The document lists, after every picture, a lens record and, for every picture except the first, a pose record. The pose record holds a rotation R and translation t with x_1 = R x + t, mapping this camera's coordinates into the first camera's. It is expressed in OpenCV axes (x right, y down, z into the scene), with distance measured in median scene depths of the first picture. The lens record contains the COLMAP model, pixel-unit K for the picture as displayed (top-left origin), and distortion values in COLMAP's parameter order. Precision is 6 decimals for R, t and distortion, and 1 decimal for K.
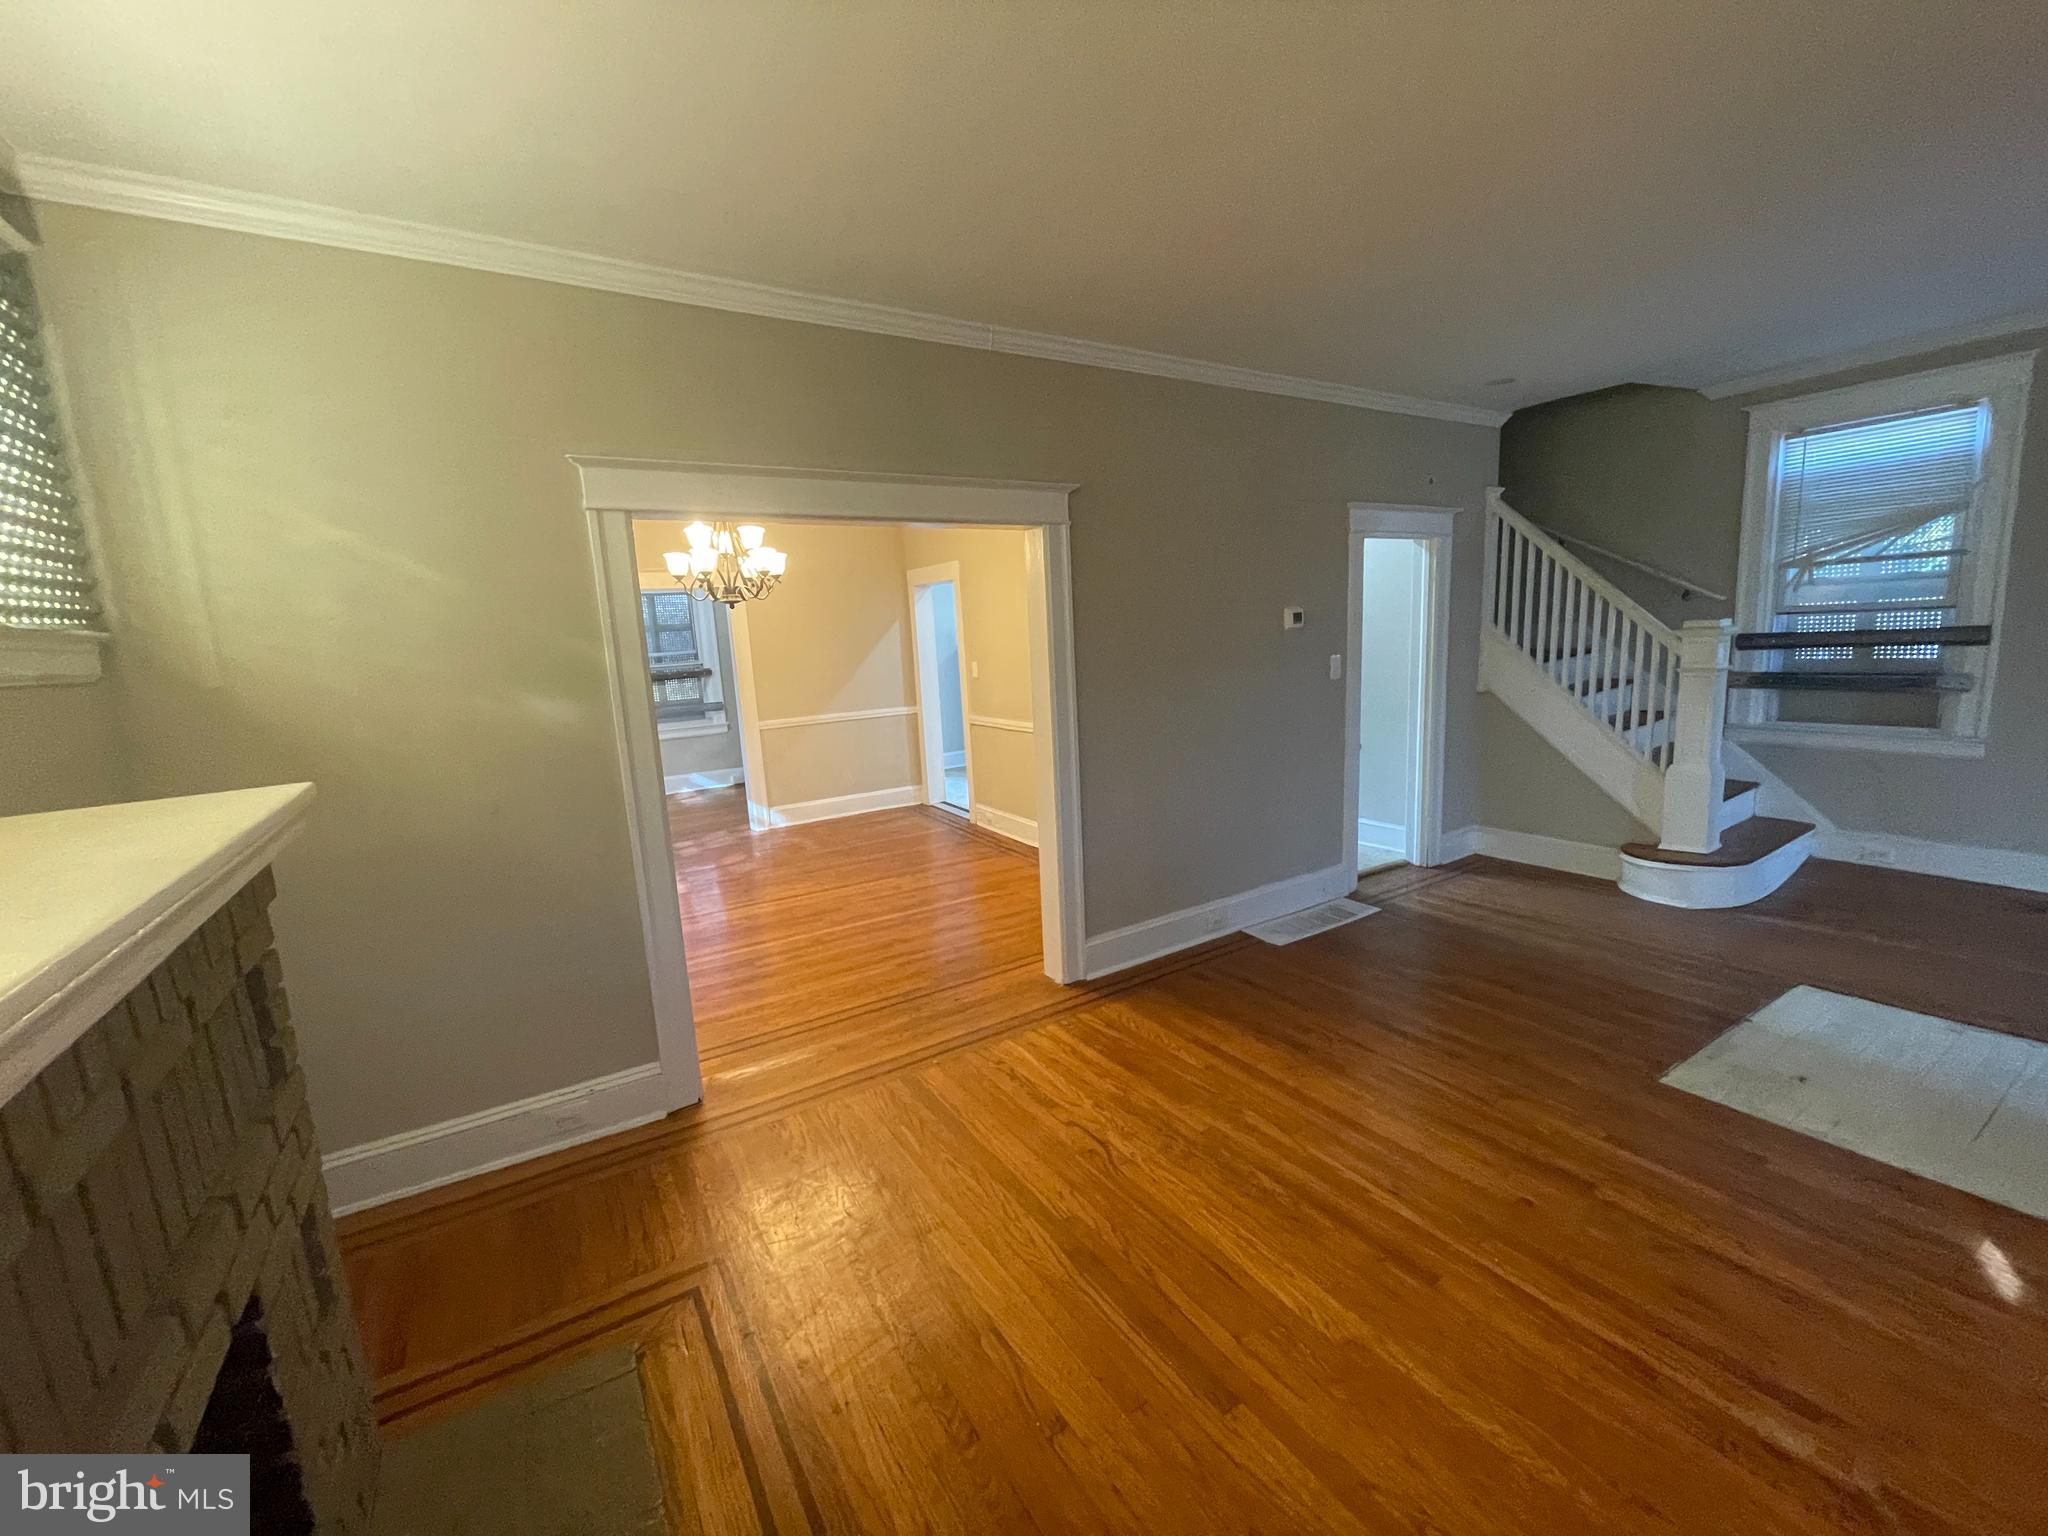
lens RADIAL K [[816.2, 0, 1024.0], [0, 816.2, 768.0], [0, 0, 1]] dist [-0.017748, 0.000210]
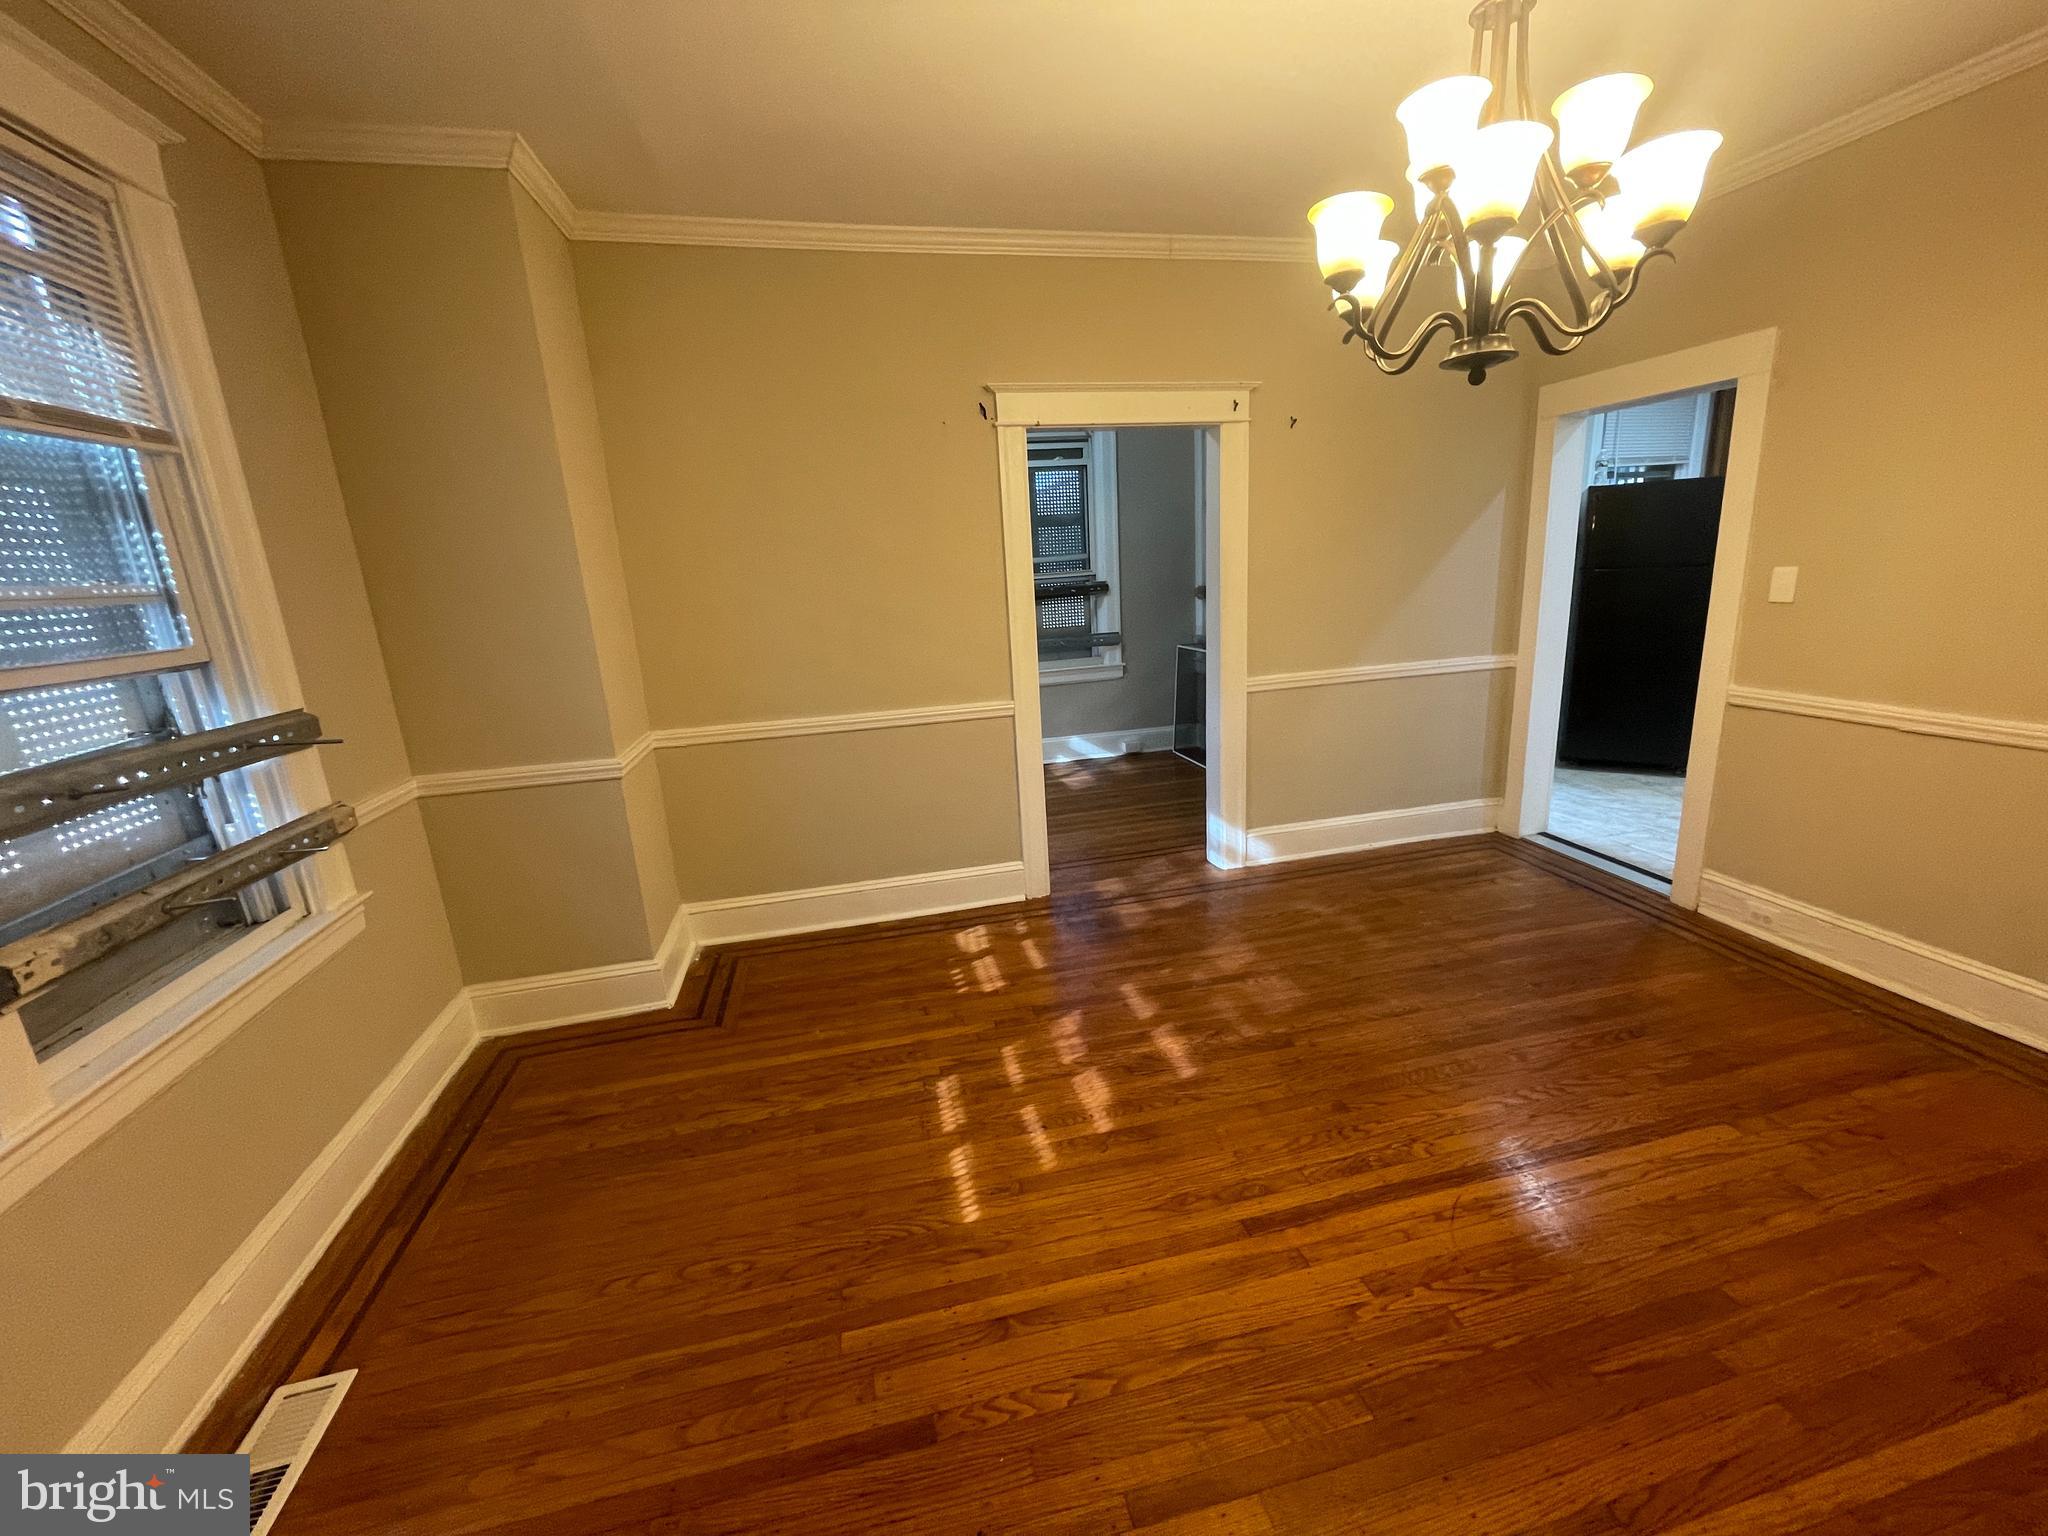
lens RADIAL K [[816.2, 0, 1024.0], [0, 816.2, 768.0], [0, 0, 1]] dist [-0.017748, 0.000210]
pose [[0.942748, 0.079193, -0.323968, -0.259839], [-0.049598, 0.993888, 0.098624, -0.038492], [0.329798, -0.076909, 0.940913, 0.393436]]
